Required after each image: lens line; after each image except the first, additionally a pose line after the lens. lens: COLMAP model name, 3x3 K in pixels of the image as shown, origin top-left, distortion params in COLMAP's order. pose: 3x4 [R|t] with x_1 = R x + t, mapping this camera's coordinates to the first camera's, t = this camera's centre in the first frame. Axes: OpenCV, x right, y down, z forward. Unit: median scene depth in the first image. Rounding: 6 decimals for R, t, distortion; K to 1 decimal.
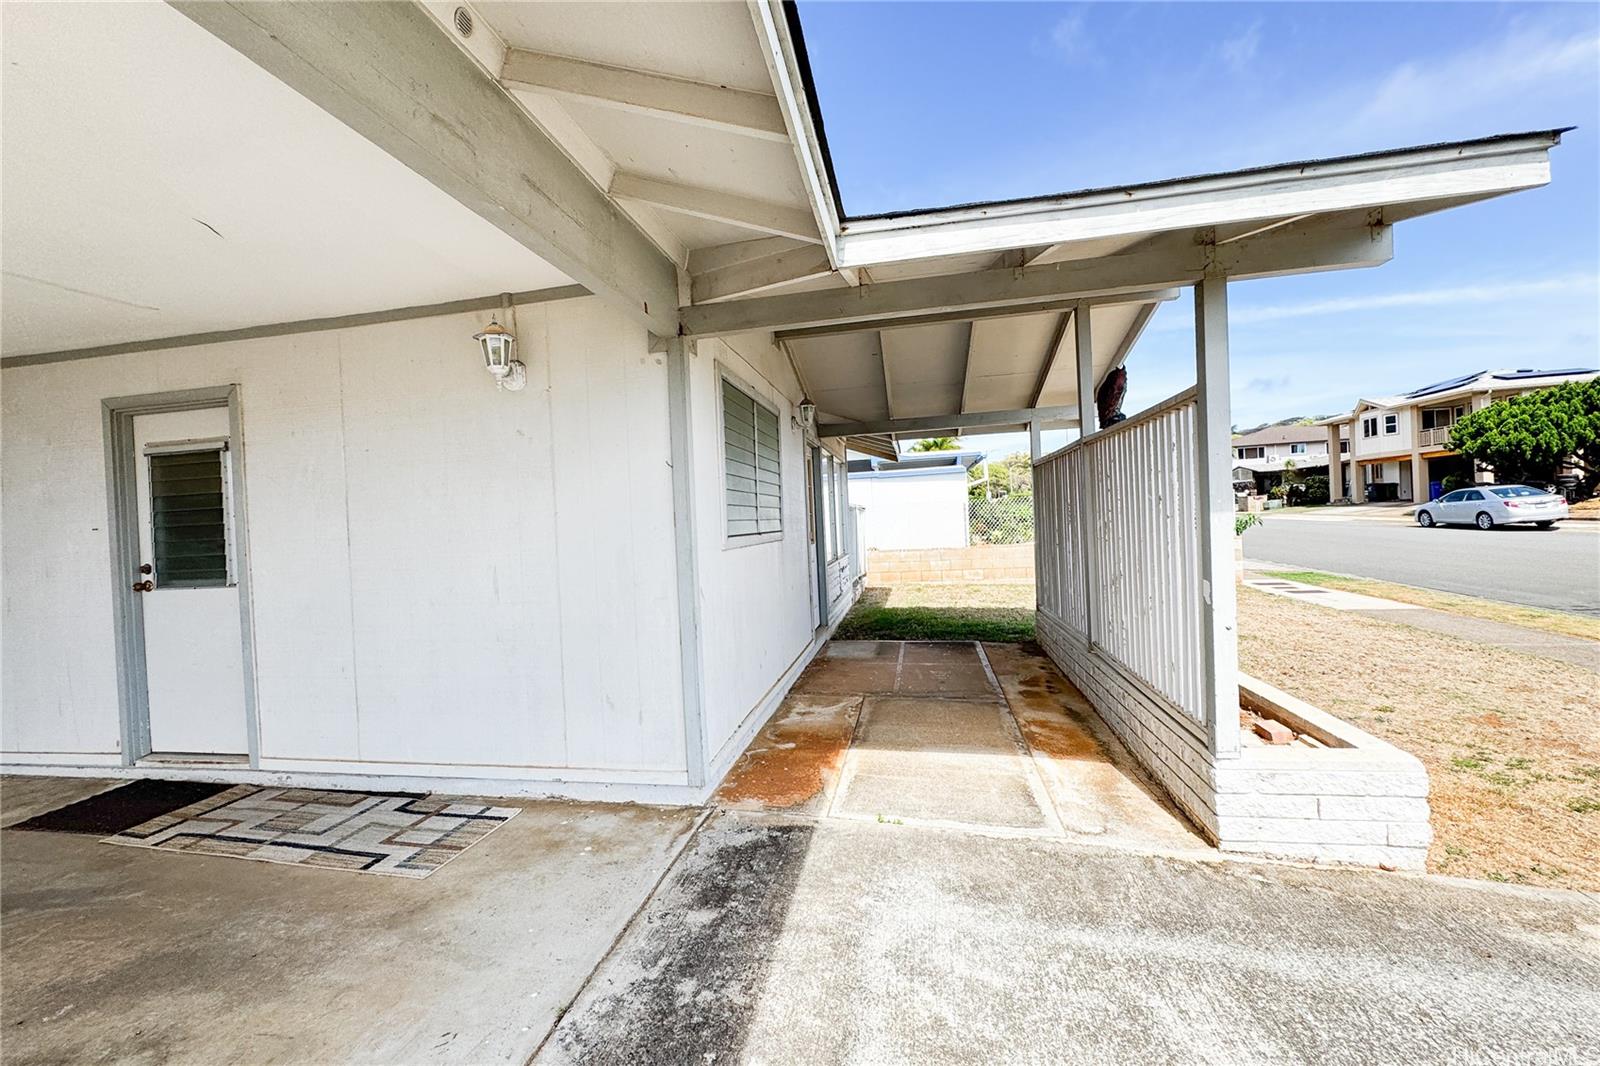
lens RADIAL K [[643.3, 0, 799.9], [0, 643.3, 530.9], [0, 0, 1]] dist [-0.001703, 0.000323]
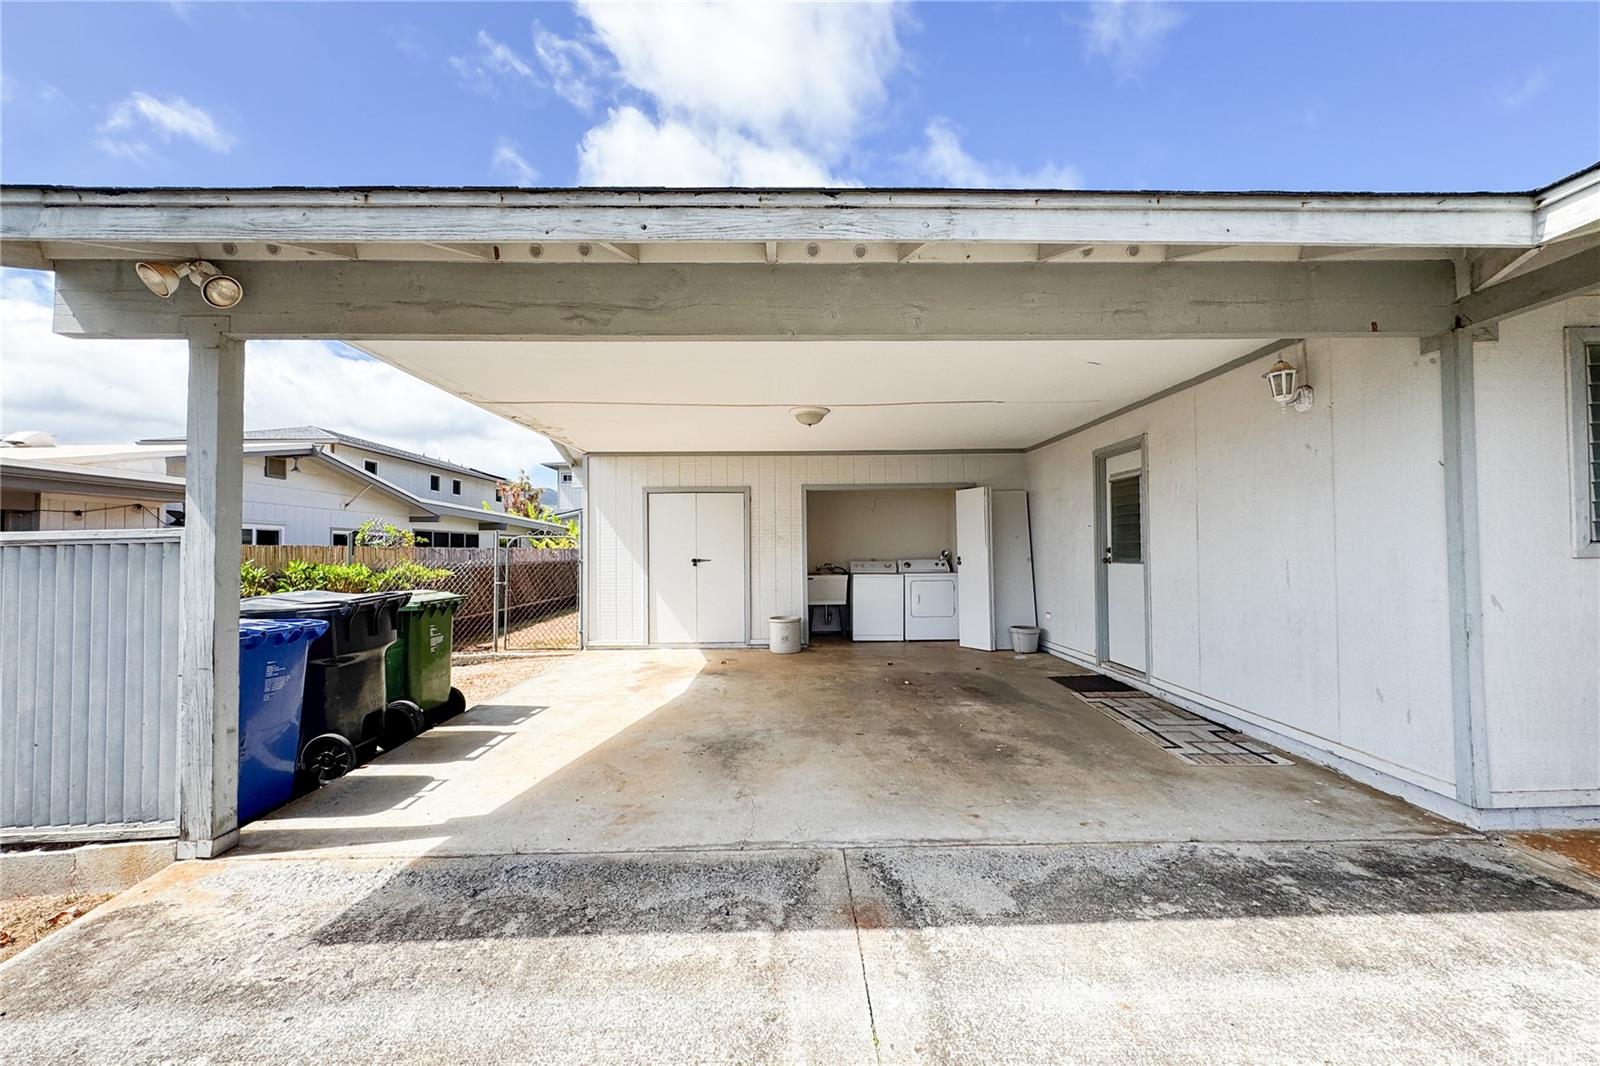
lens RADIAL K [[643.3, 0, 799.9], [0, 643.3, 530.9], [0, 0, 1]] dist [-0.001703, 0.000323]
pose [[0.200045, 0.015748, -0.979660, 0.528649], [-0.014496, 0.999809, 0.013111, -0.000879], [0.979679, 0.011579, 0.200235, -0.139457]]
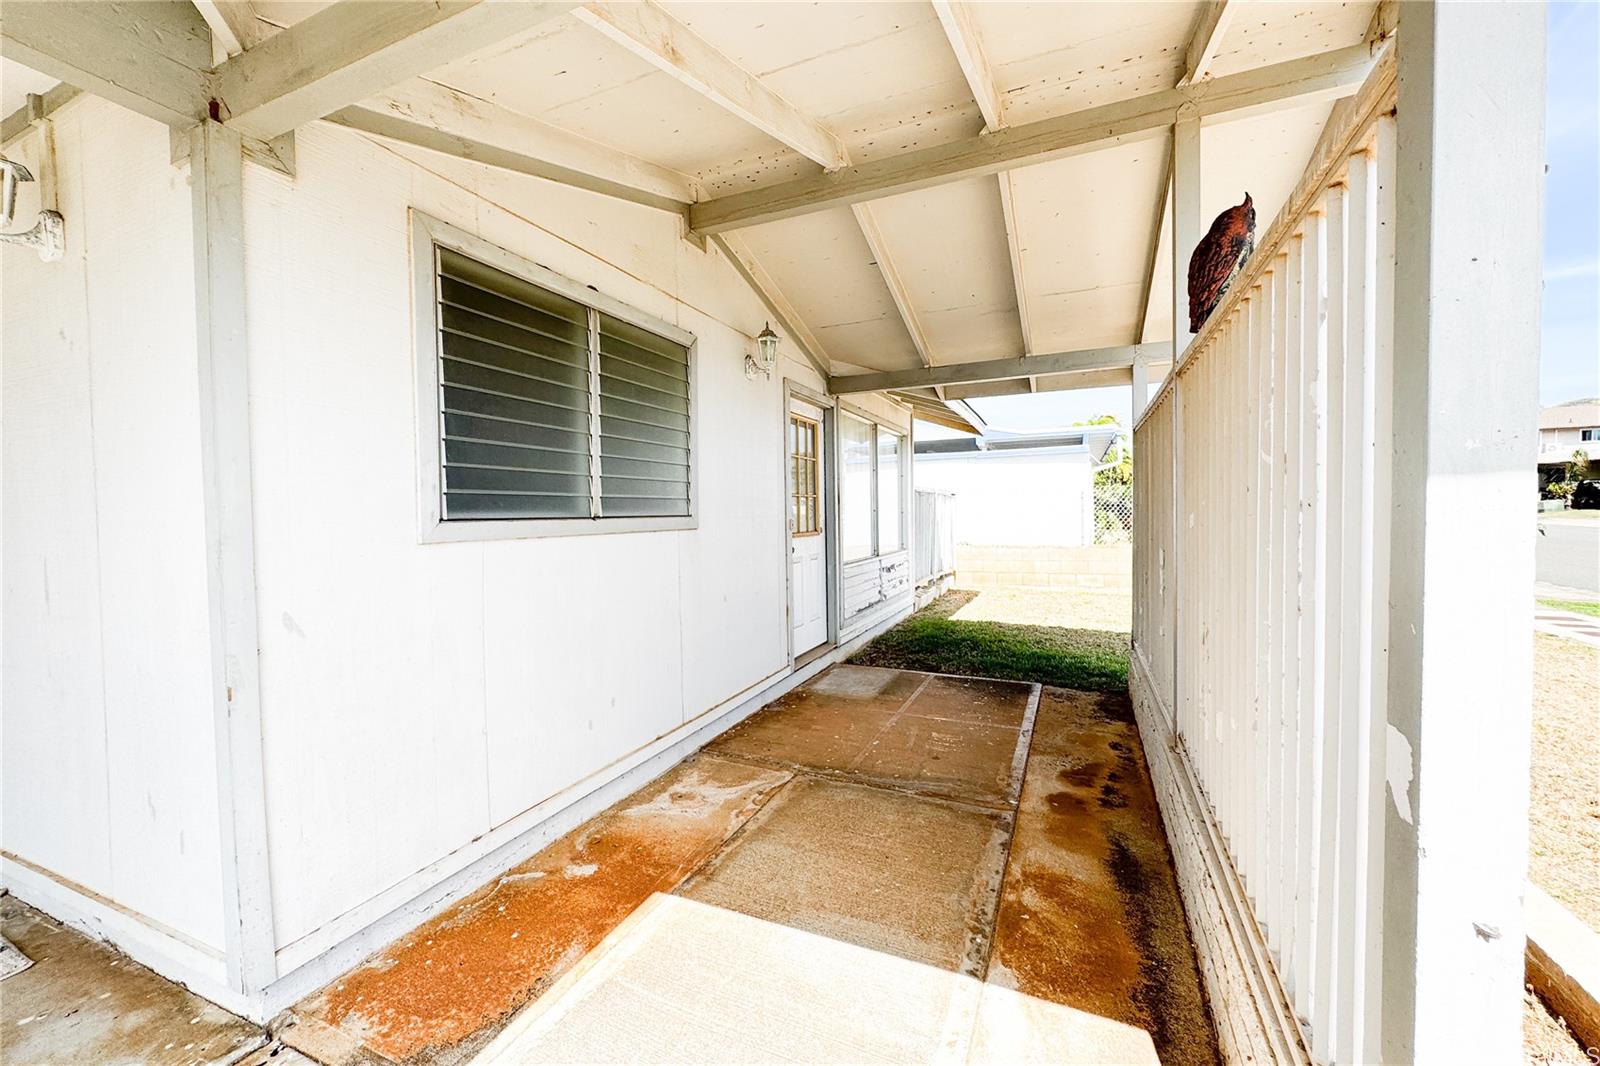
lens RADIAL K [[642.2, 0, 800.0], [0, 642.2, 533.0], [0, 0, 1]] dist [-0.002437, 0.000268]
pose [[0.973961, 0.037732, -0.223555, 0.370222], [-0.032264, 0.999085, 0.028062, -0.007544], [0.224410, -0.020119, 0.974287, 0.569357]]
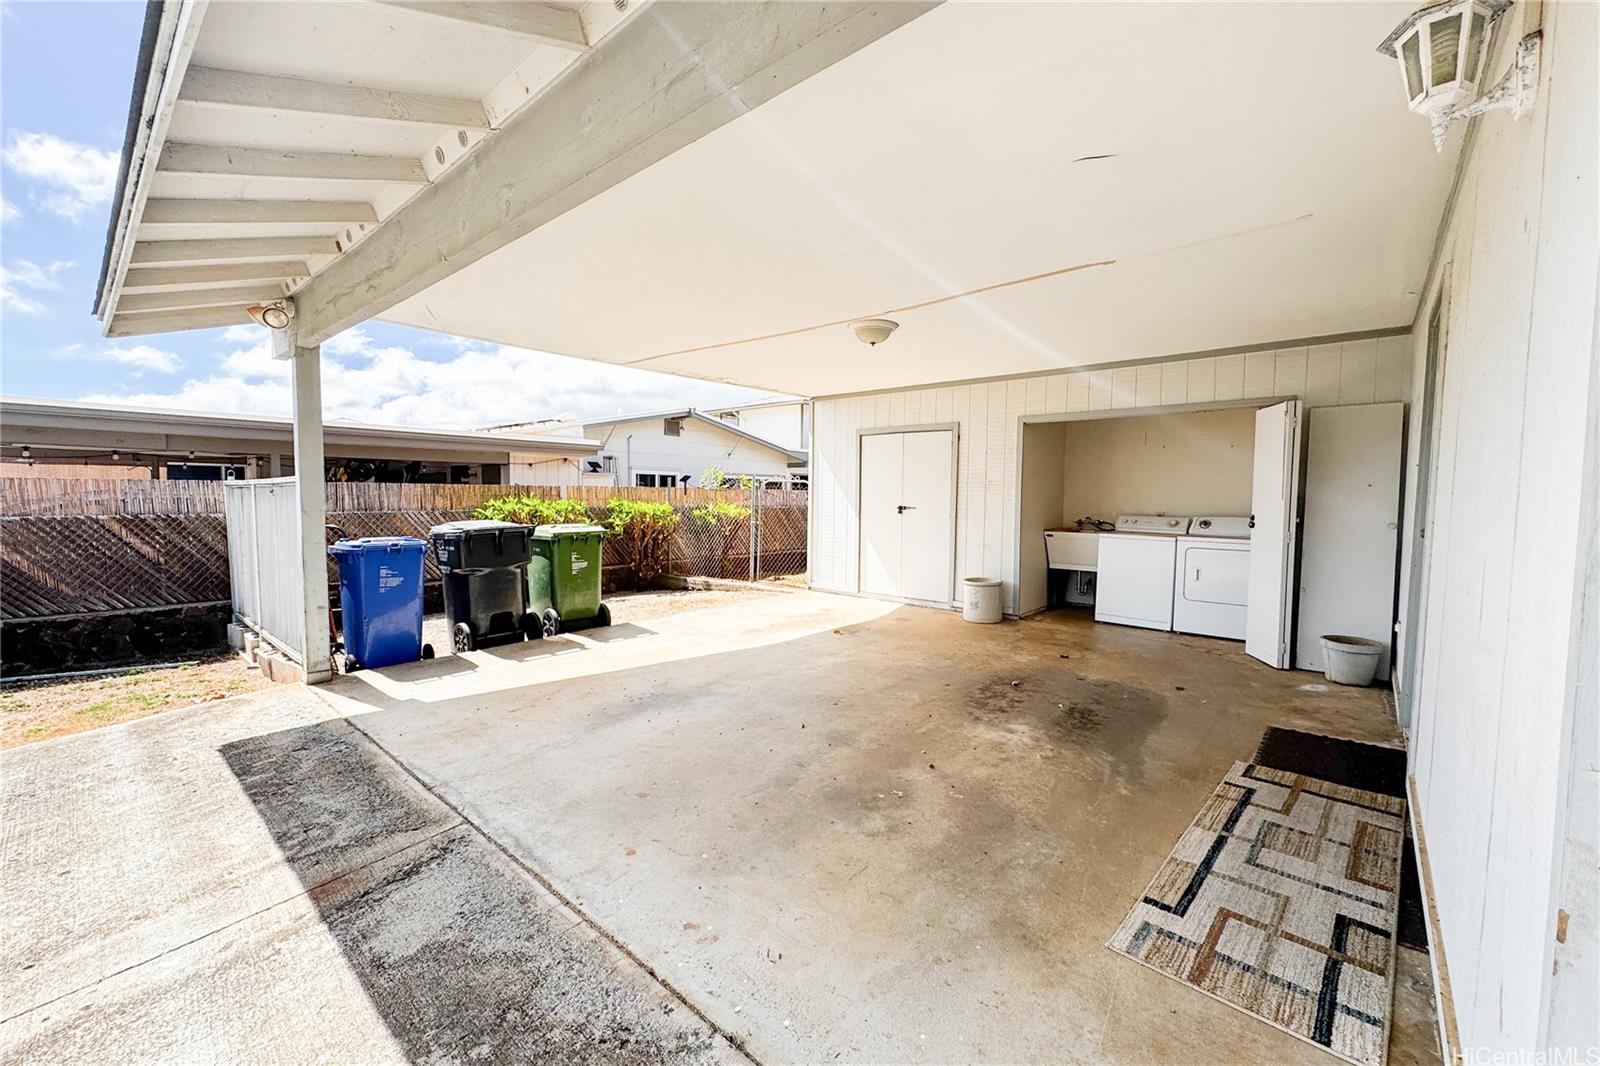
lens RADIAL K [[643.3, 0, 799.9], [0, 643.3, 530.9], [0, 0, 1]] dist [-0.001703, 0.000323]
pose [[-0.513278, 0.091949, -0.853282, 0.142028], [0.001185, 0.994319, 0.106434, -0.008840], [0.858221, 0.053619, -0.510471, 0.827345]]
